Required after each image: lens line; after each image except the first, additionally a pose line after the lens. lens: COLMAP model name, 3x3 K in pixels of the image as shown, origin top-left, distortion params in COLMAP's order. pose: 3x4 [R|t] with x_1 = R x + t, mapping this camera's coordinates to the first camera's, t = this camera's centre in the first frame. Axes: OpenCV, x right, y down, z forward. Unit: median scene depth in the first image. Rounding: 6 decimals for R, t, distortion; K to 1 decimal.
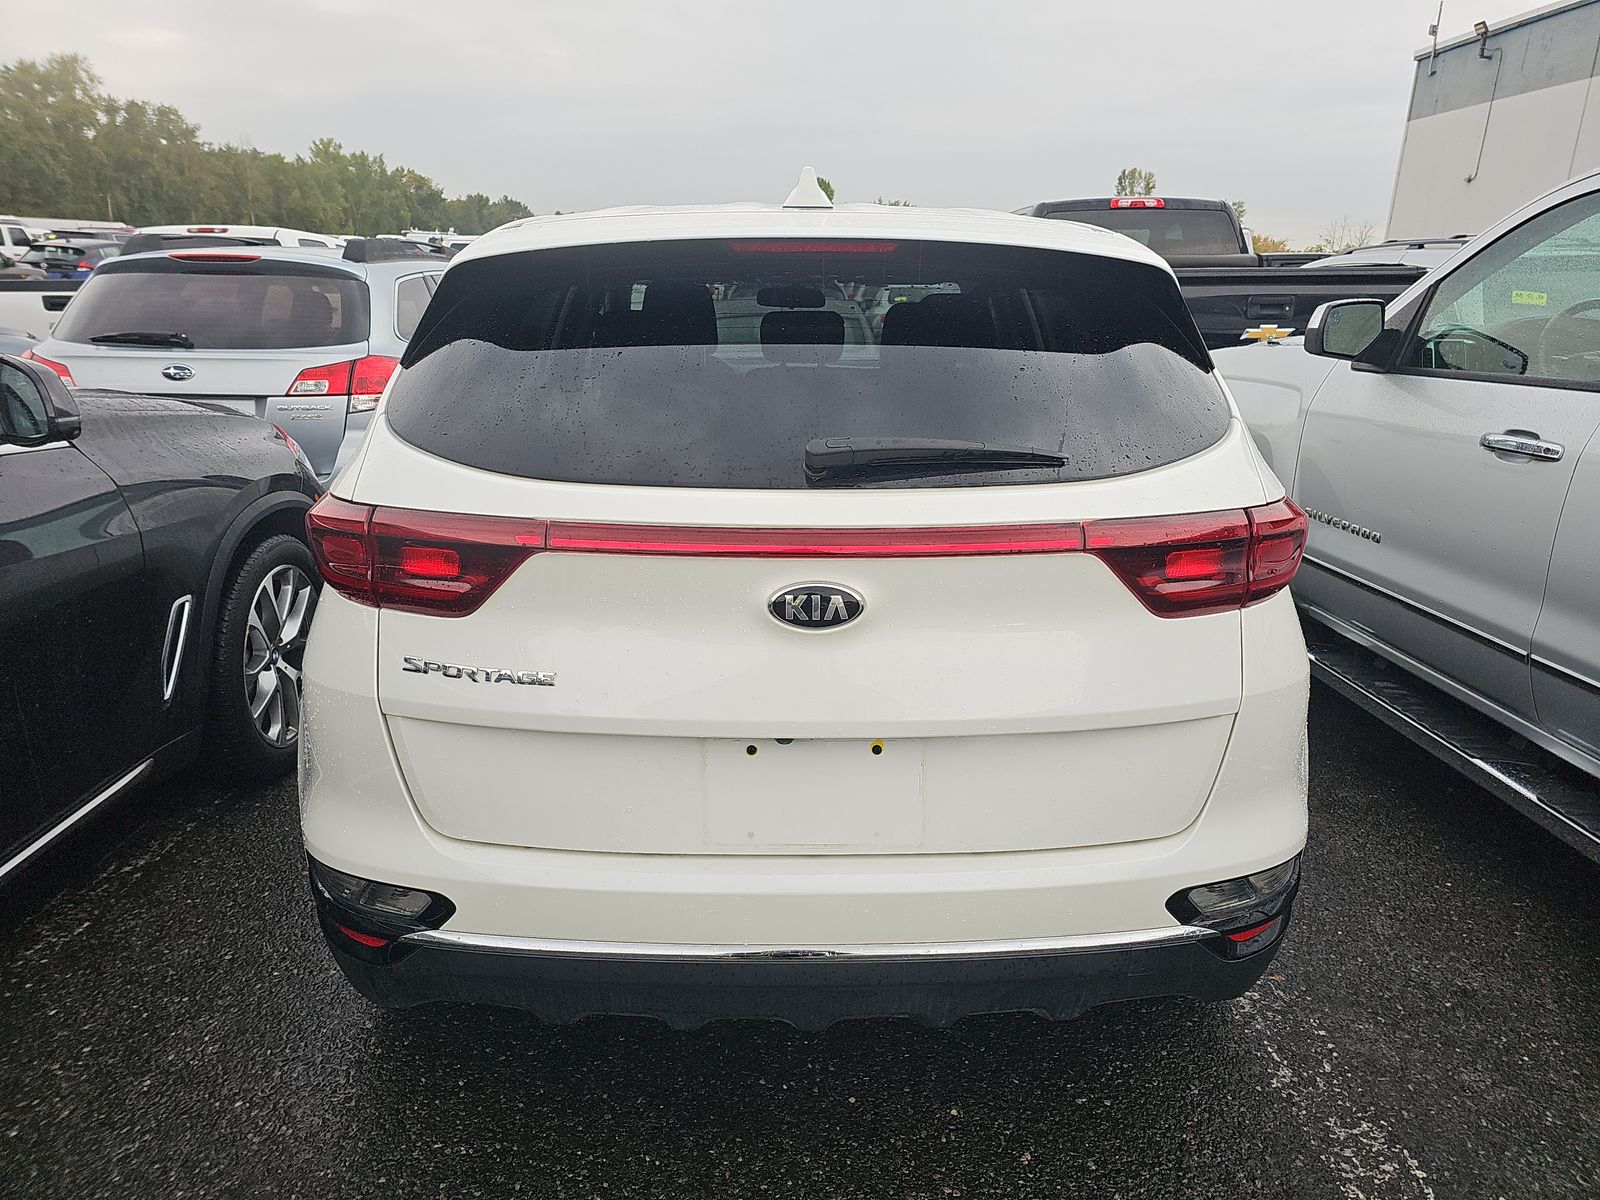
lens RADIAL K [[1050.4, 0, 800.0], [0, 1050.4, 600.0], [0, 0, 1]] dist [0.001497, 0.000152]
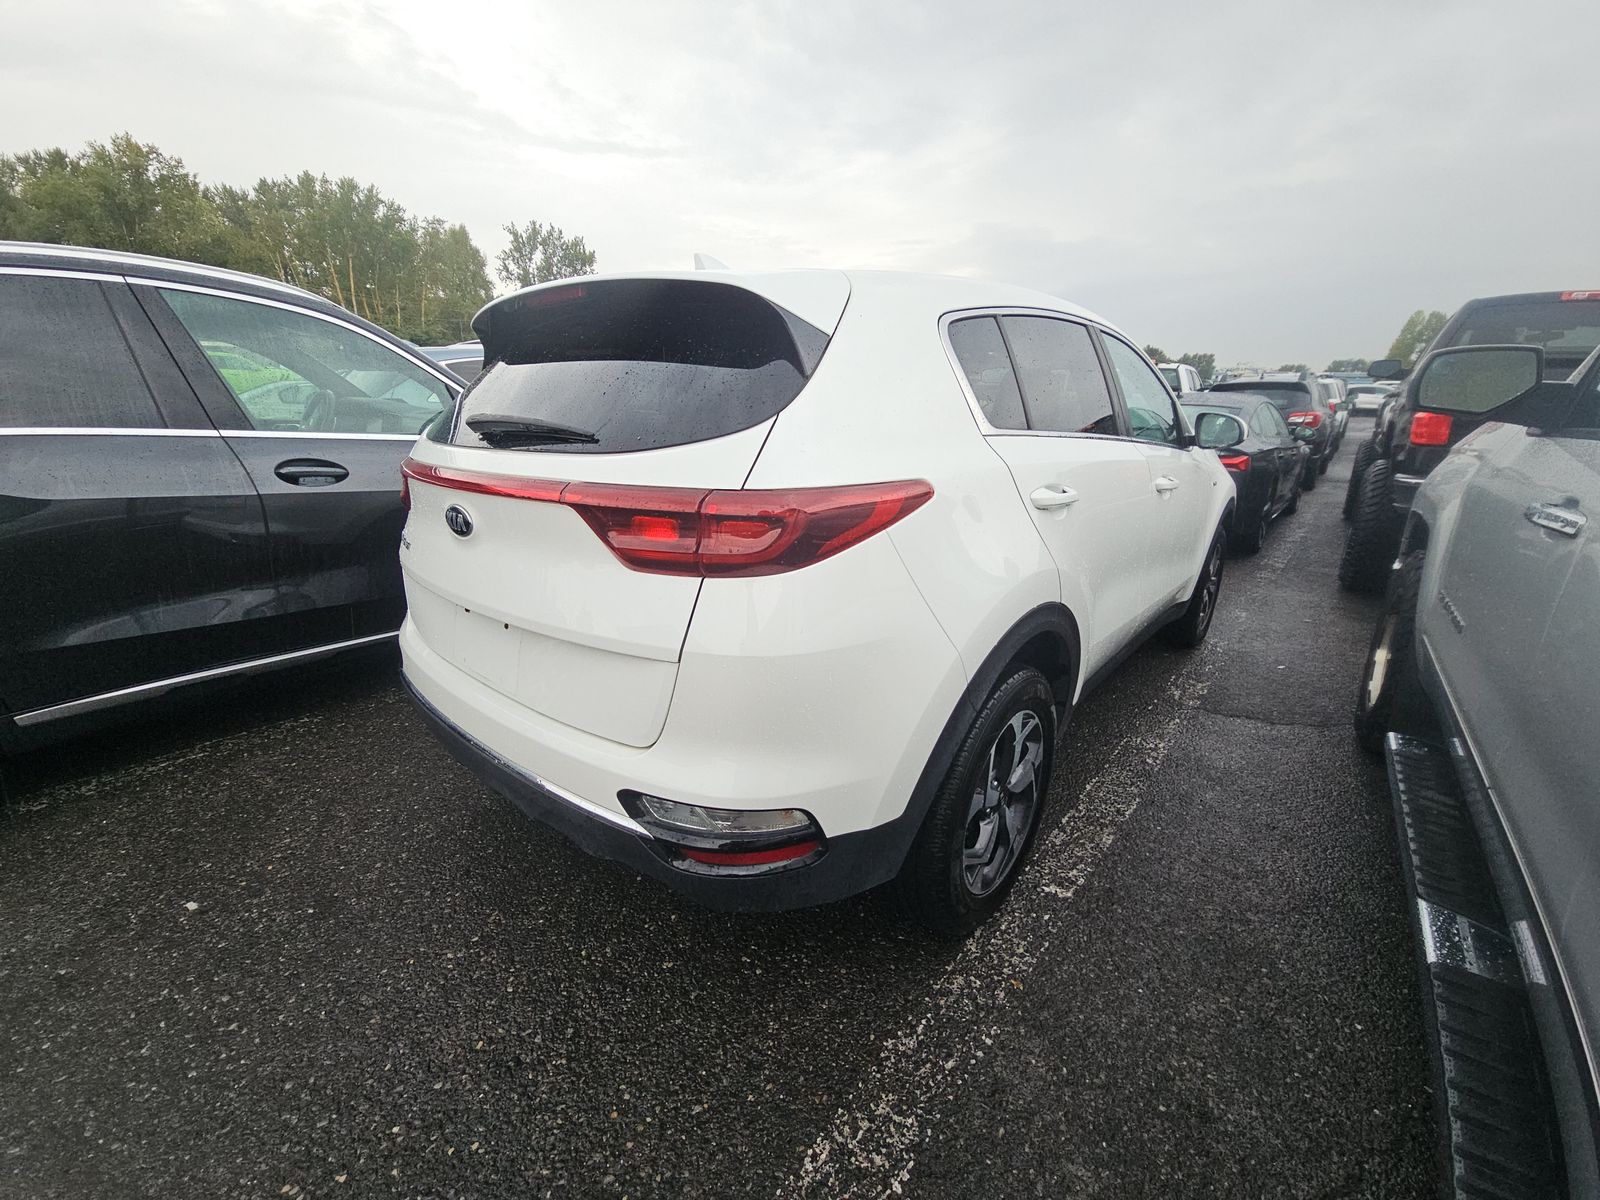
lens RADIAL K [[644.5, 0, 805.1], [0, 644.5, 617.5], [0, 0, 1]] dist [0.019037, -0.012149]
pose [[0.754584, 0.202992, -0.624017, 0.811485], [-0.186745, 0.978059, 0.092343, -0.029675], [0.629071, 0.046851, 0.775935, 0.441252]]
